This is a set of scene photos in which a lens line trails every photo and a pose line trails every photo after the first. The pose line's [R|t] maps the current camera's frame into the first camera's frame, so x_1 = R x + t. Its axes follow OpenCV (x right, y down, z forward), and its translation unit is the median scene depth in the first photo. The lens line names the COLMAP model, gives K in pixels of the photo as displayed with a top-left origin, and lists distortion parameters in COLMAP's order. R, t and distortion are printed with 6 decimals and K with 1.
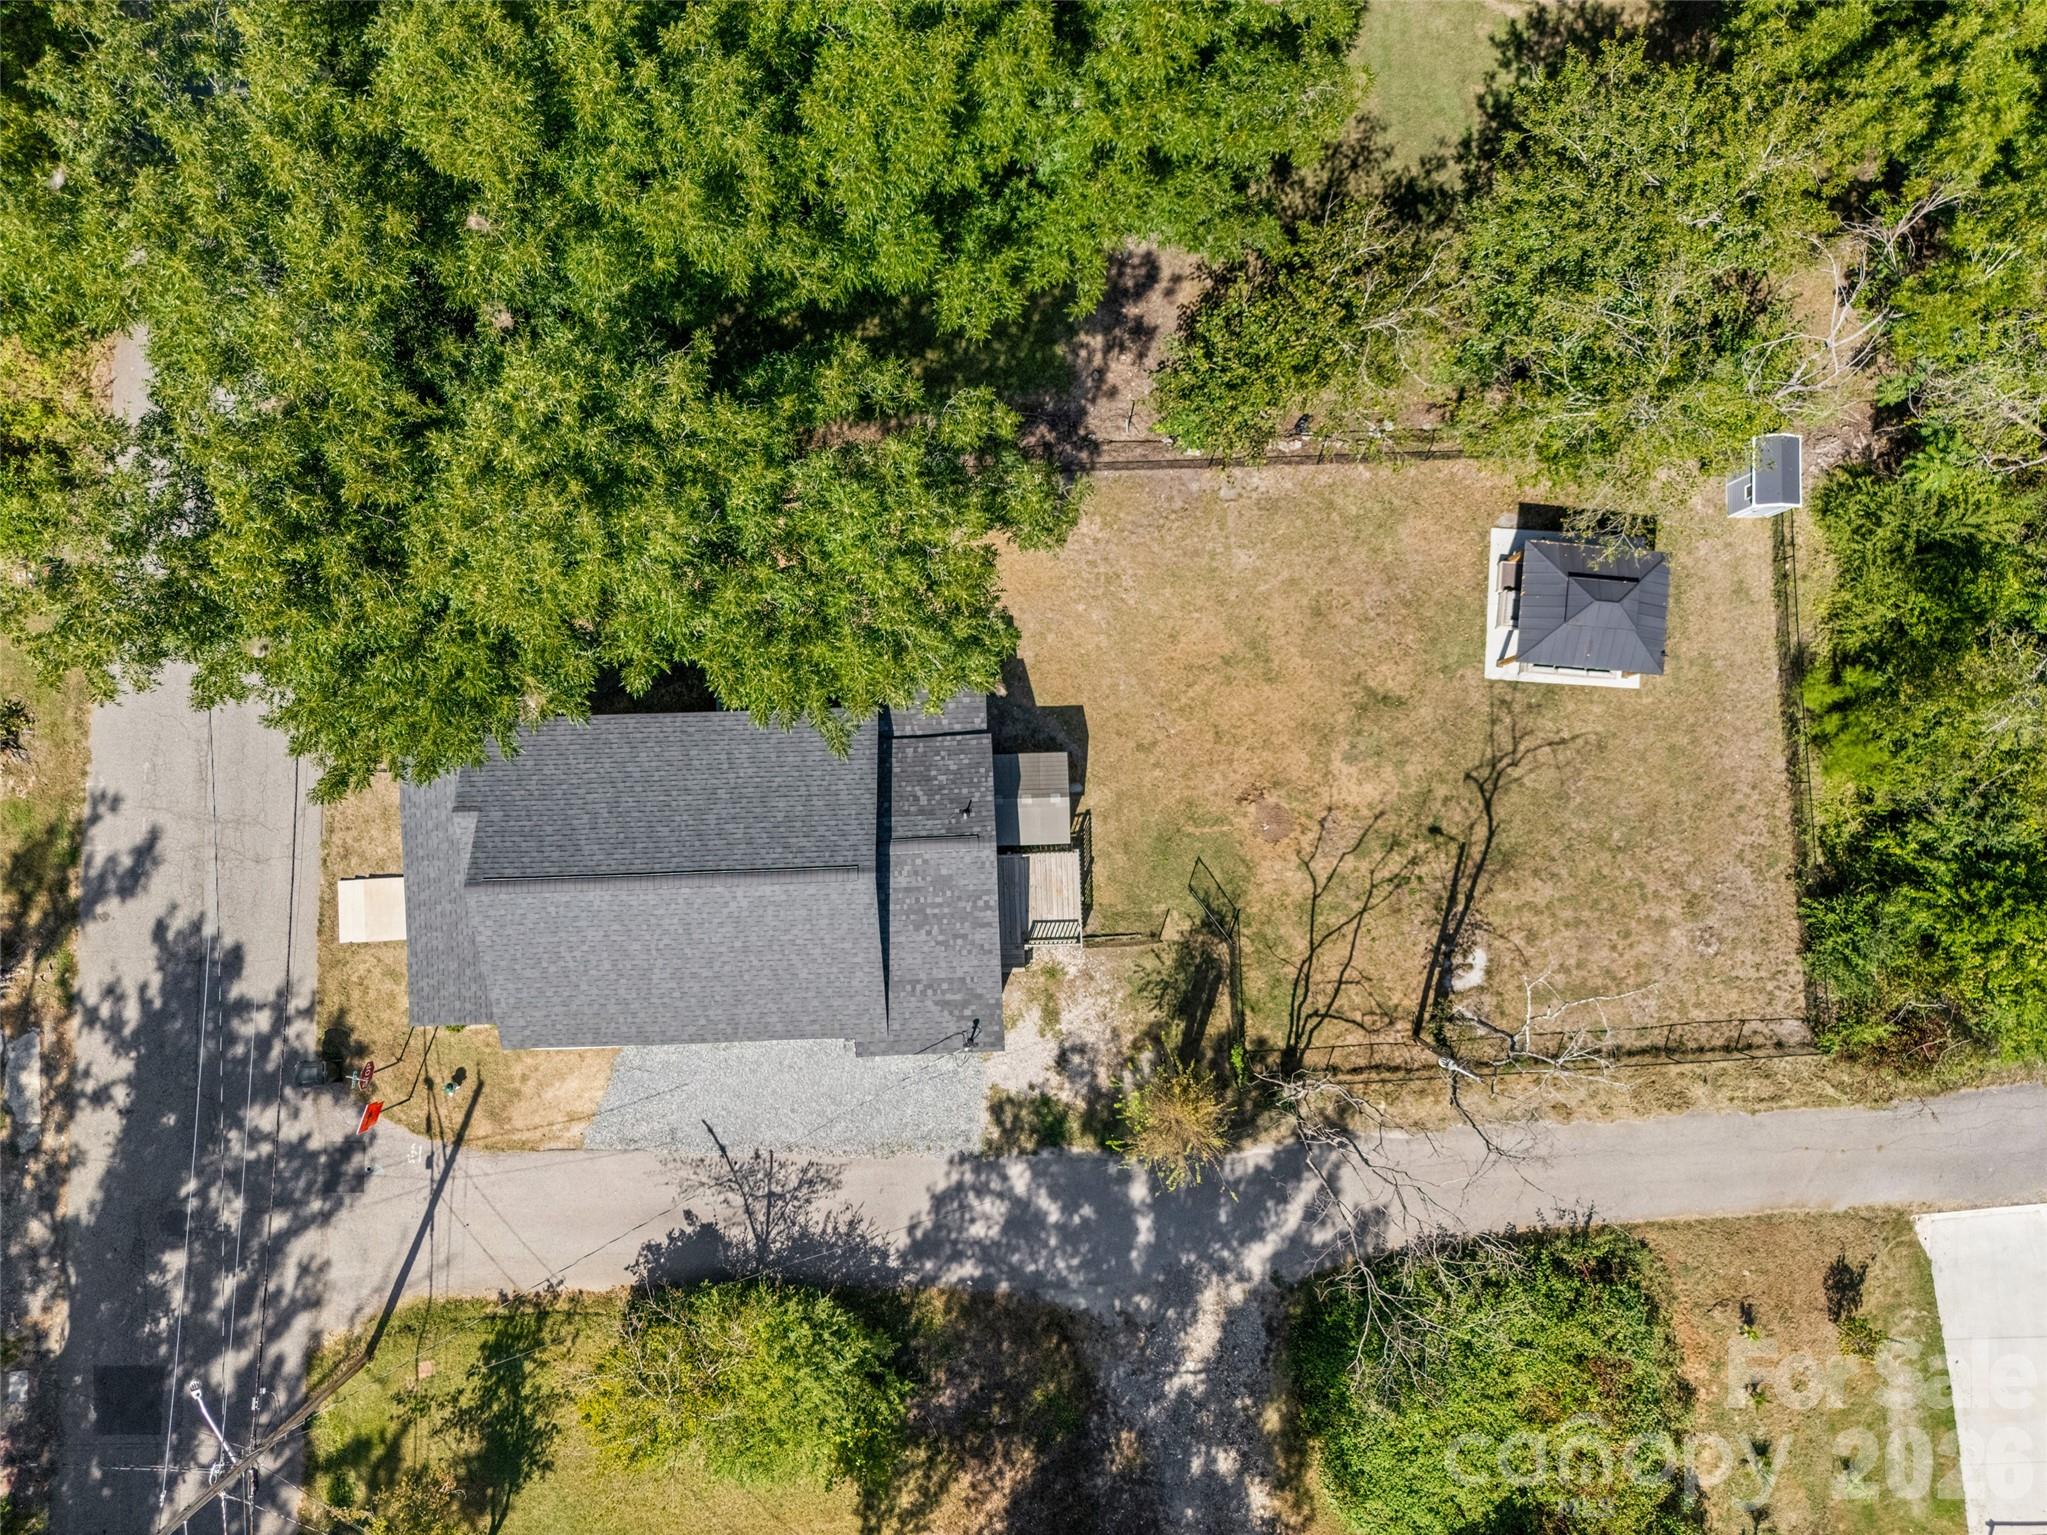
lens RADIAL K [[1523.9, 0, 1023.5], [0, 1523.9, 767.5], [0, 0, 1]] dist [0.059994, -0.048769]
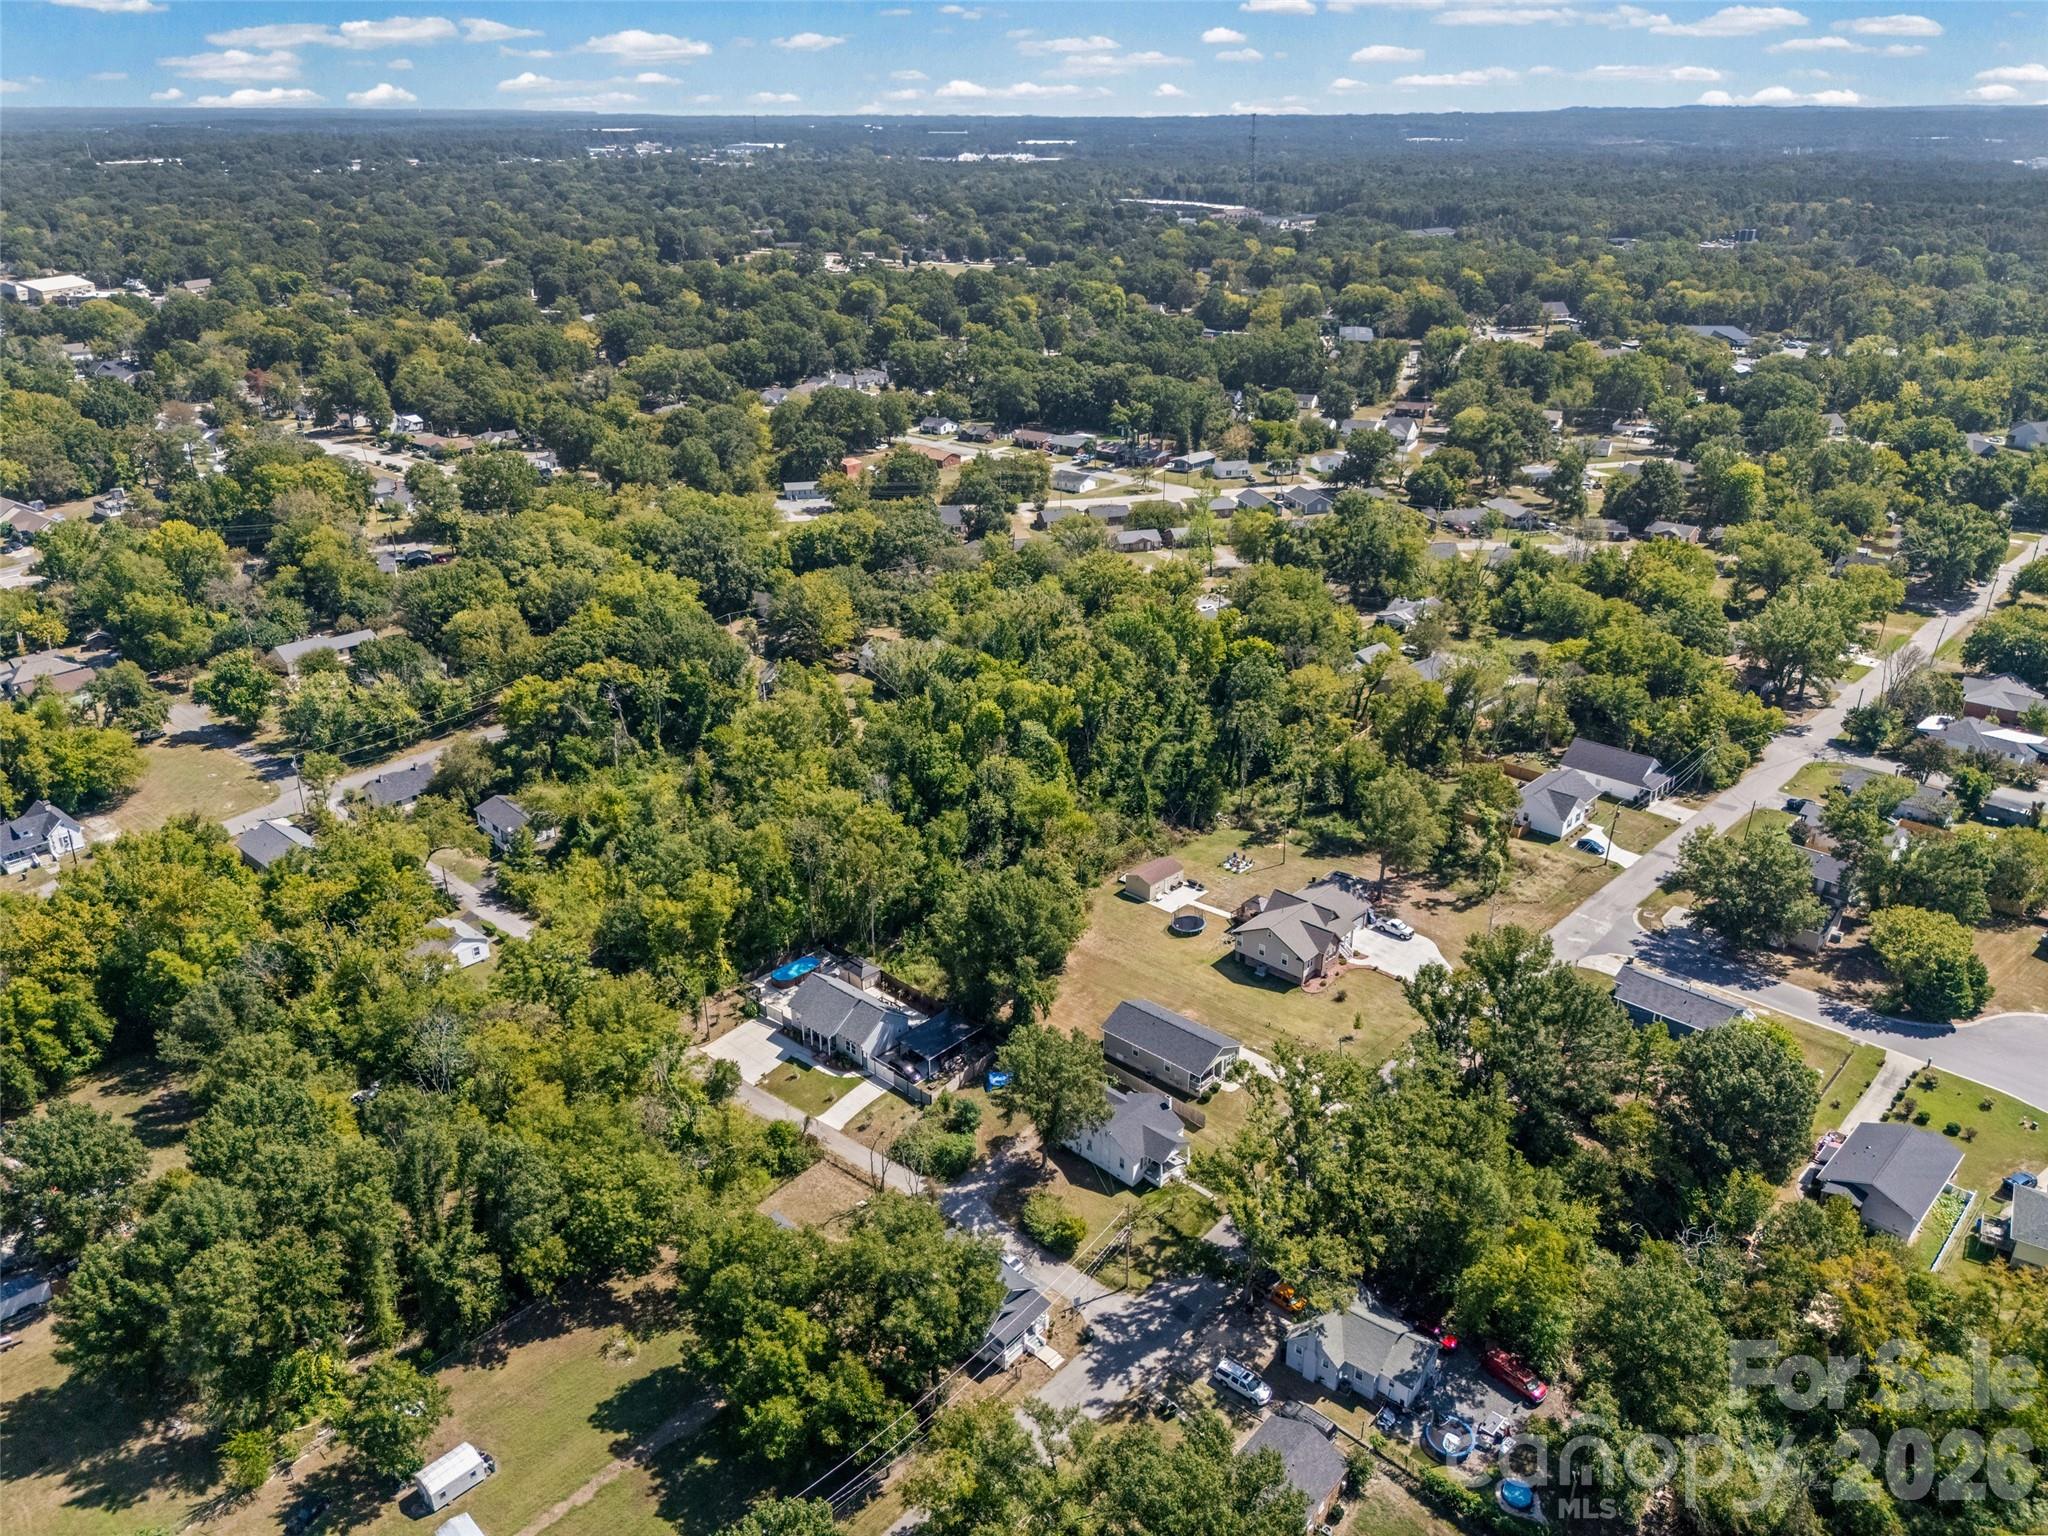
lens RADIAL K [[1524.7, 0, 1024.0], [0, 1524.7, 768.0], [0, 0, 1]] dist [0.059994, -0.048769]
pose [[-0.718368, -0.276361, 0.638413, -2.294170], [0.695380, -0.259076, 0.670318, -1.995687], [-0.019852, 0.925475, 0.378288, -1.605779]]
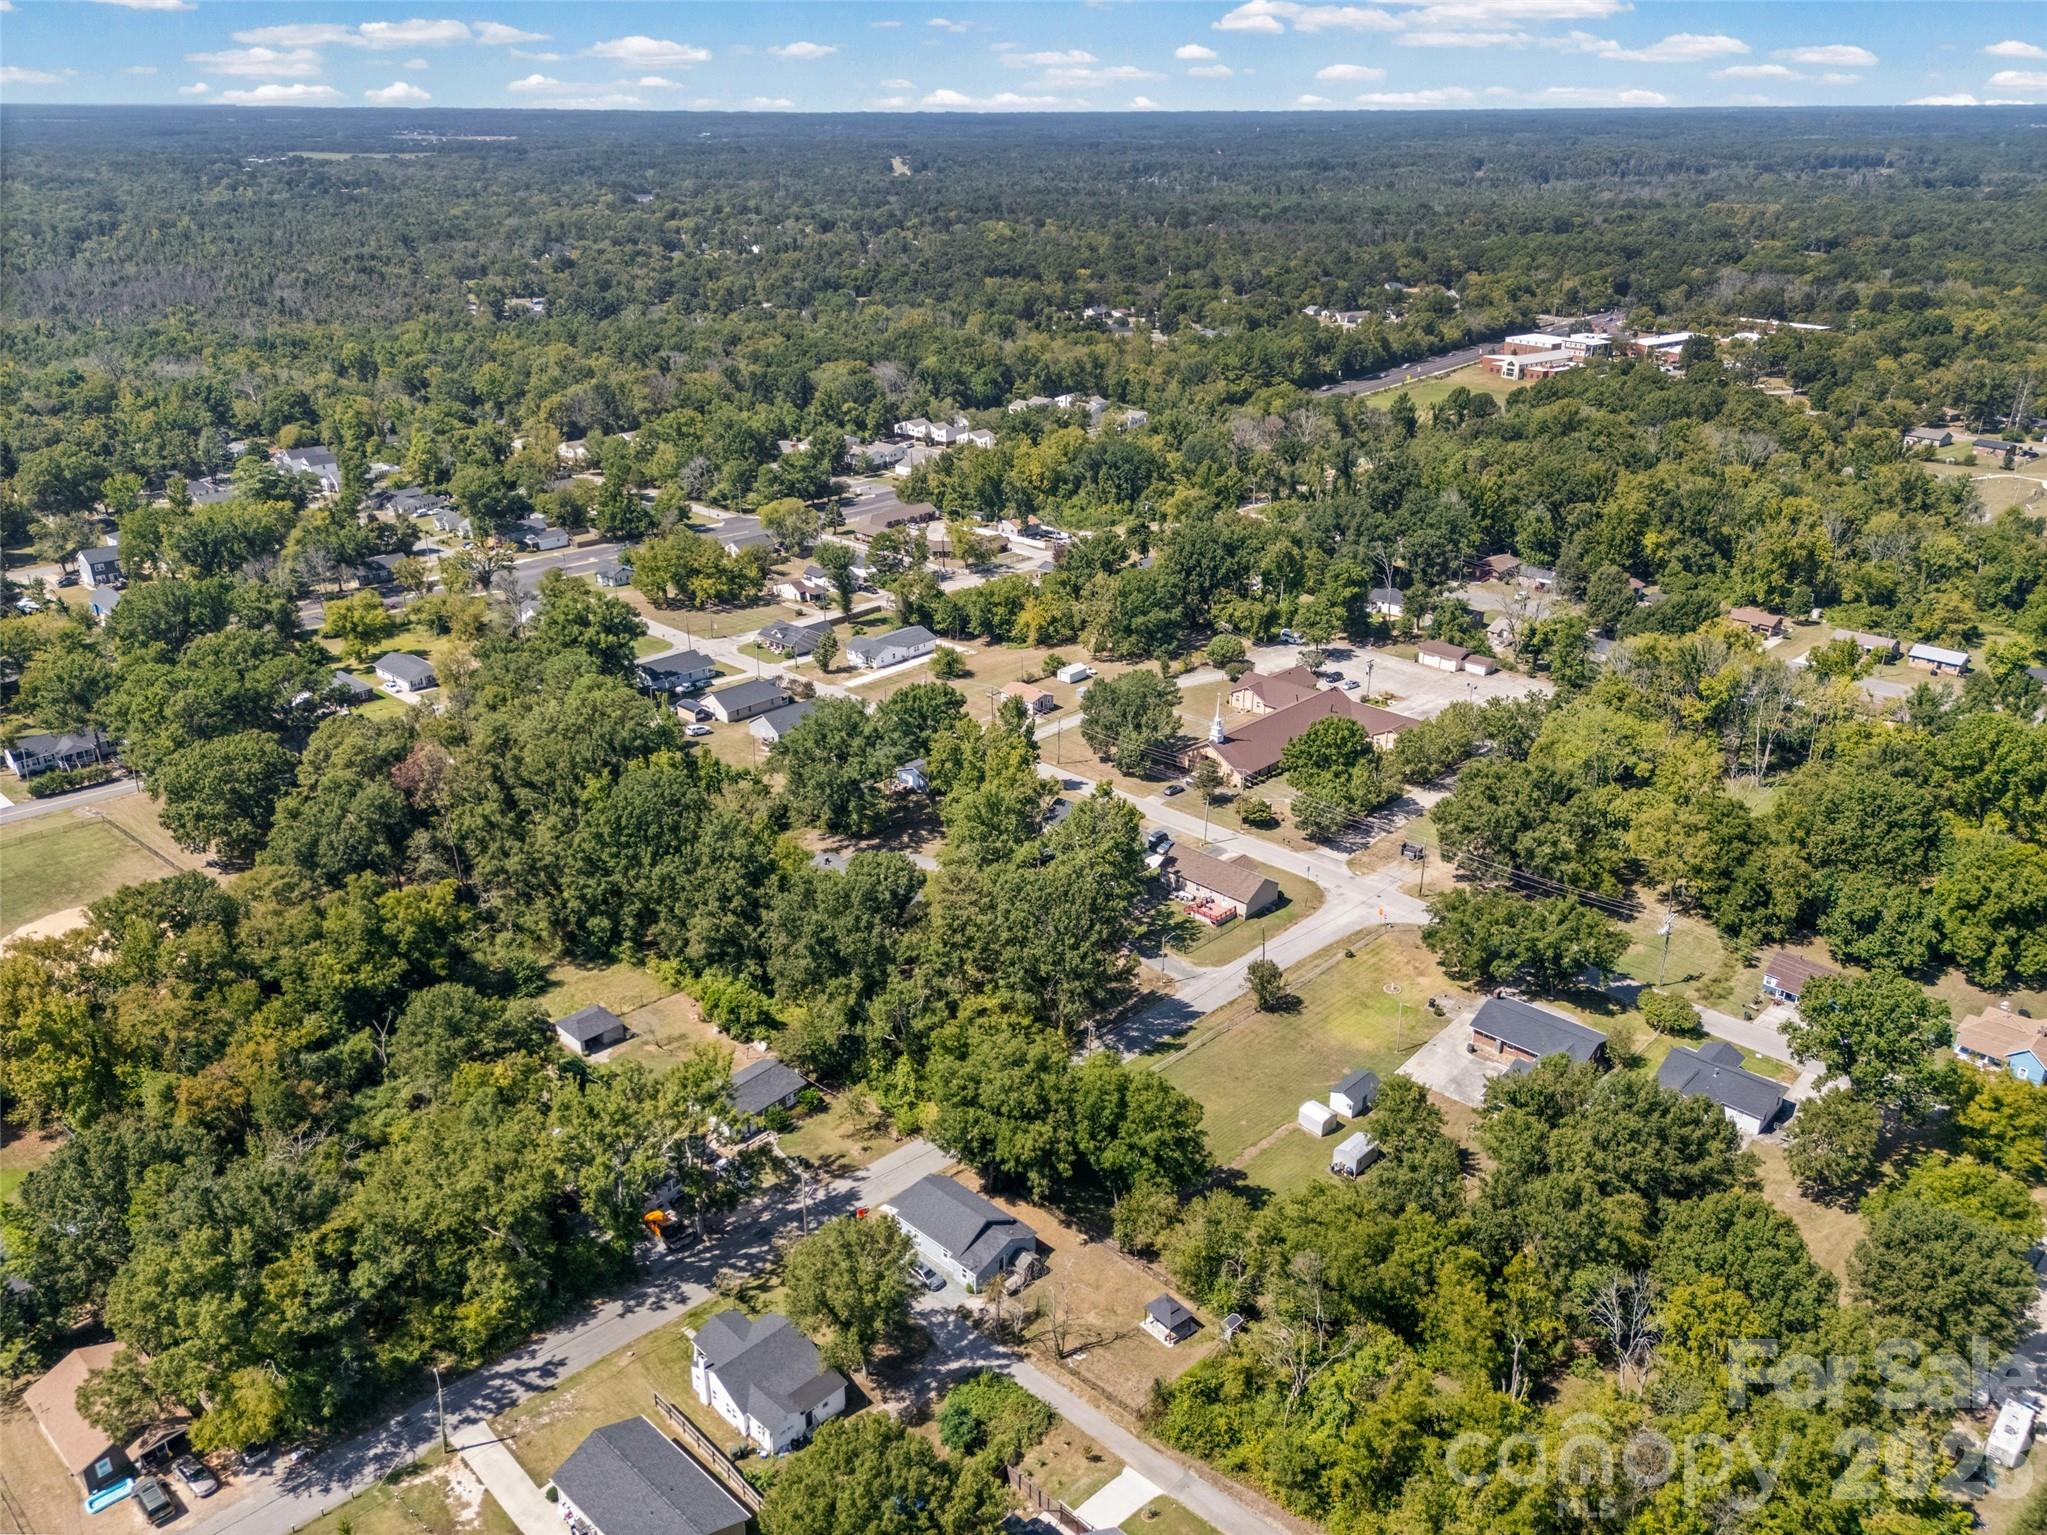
lens RADIAL K [[1523.9, 0, 1023.5], [0, 1523.9, 767.5], [0, 0, 1]] dist [0.059994, -0.048769]
pose [[0.710450, 0.275969, -0.647381, 2.144597], [-0.703462, 0.304675, -0.642117, 2.111481], [0.020037, 0.911600, 0.410590, -1.724555]]
